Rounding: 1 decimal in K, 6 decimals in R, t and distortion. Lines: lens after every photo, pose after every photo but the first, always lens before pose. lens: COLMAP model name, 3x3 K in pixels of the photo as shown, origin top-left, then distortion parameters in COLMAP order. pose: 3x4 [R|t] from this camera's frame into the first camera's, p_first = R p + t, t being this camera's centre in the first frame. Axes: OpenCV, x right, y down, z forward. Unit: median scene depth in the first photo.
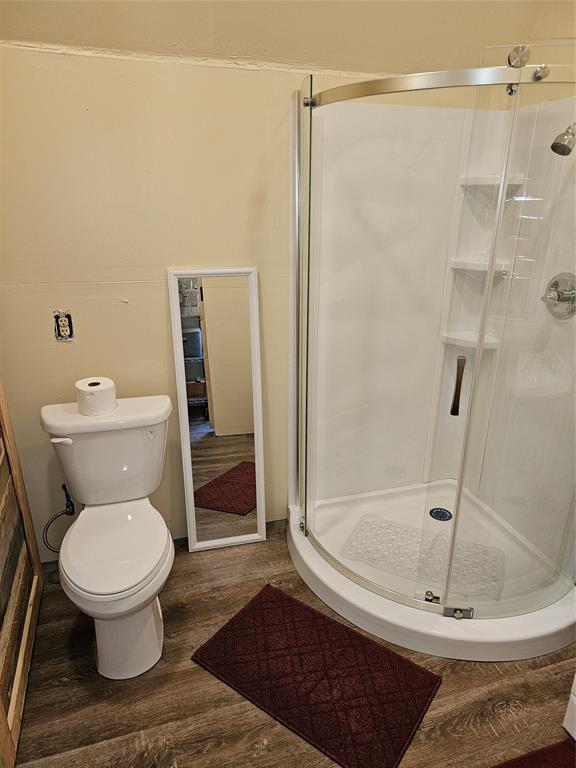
lens RADIAL K [[516.3, 0, 286.9], [0, 516.3, 387.5], [0, 0, 1]] dist [0.002524, -0.004166]
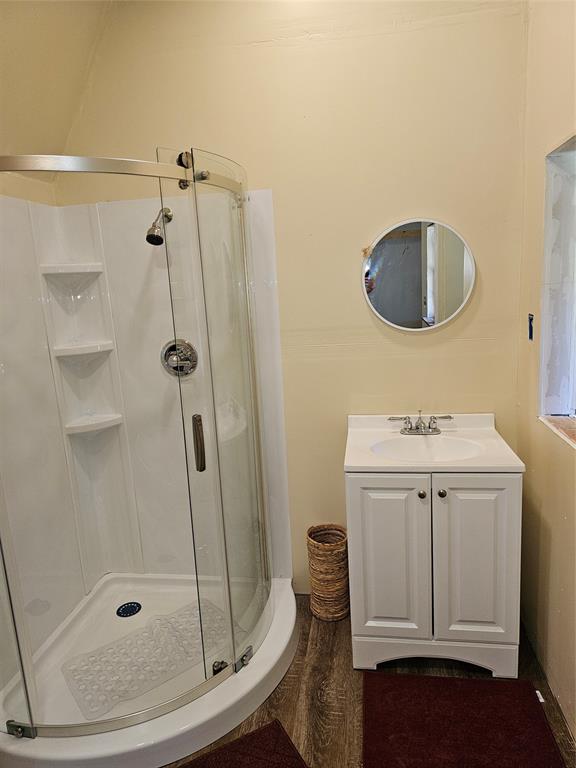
lens RADIAL K [[516.3, 0, 286.9], [0, 516.3, 380.3], [0, 0, 1]] dist [0.002524, -0.004166]
pose [[0.436703, -0.197462, 0.877667, -0.433680], [0.375017, 0.926759, 0.021909, -0.068540], [-0.817712, 0.319572, 0.478770, 0.273513]]
